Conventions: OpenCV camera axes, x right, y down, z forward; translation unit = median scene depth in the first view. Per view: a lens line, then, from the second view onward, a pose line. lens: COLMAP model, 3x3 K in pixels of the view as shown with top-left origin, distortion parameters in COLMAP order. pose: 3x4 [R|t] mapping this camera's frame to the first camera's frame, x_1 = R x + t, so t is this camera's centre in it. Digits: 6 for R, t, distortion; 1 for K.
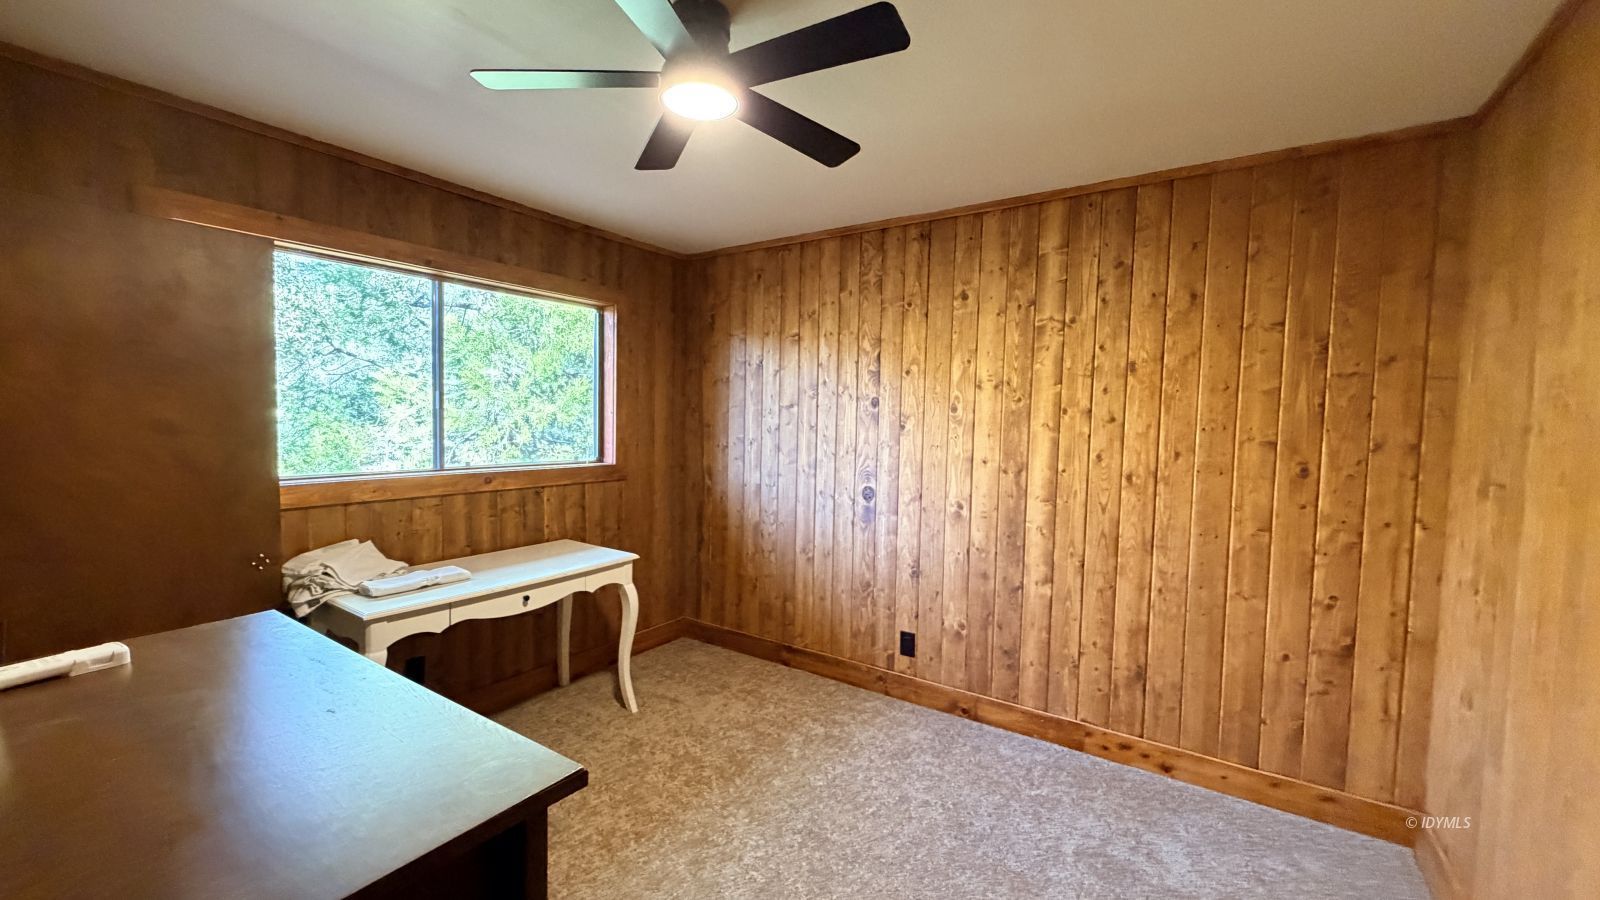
lens RADIAL K [[631.1, 0, 804.1], [0, 631.1, 446.9], [0, 0, 1]] dist [-0.001315, -0.000462]
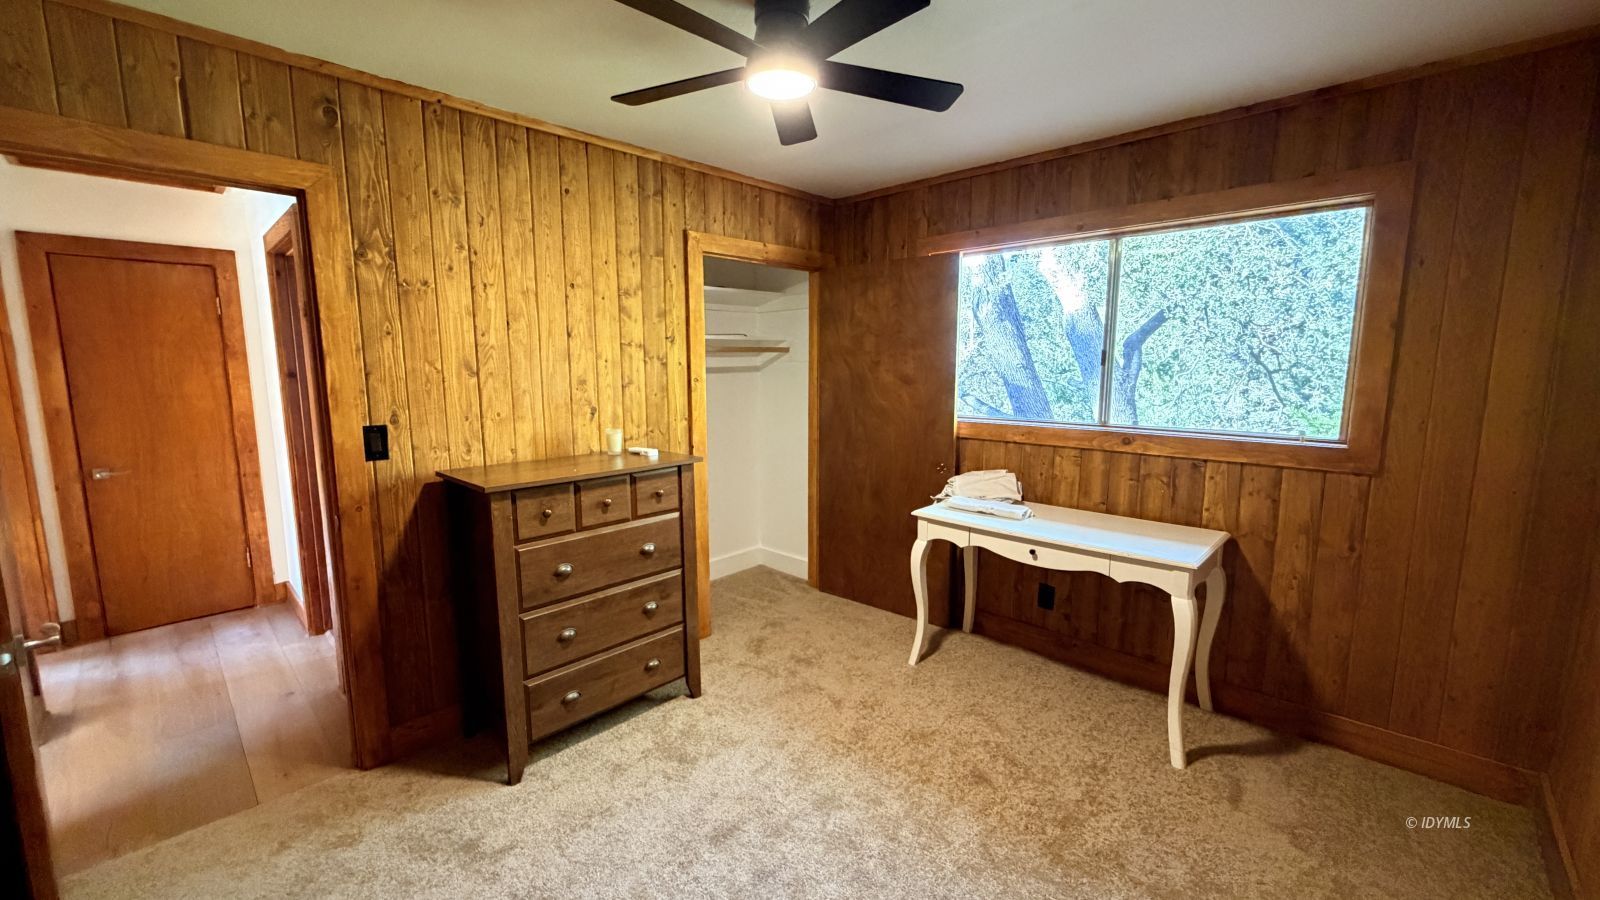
lens RADIAL K [[631.1, 0, 803.7], [0, 631.1, 450.0], [0, 0, 1]] dist [-0.001315, -0.000462]
pose [[-0.171652, 0.116991, -0.978187, 0.522499], [-0.049443, 0.990650, 0.127157, -0.031005], [0.983916, 0.070191, -0.164262, 0.683721]]
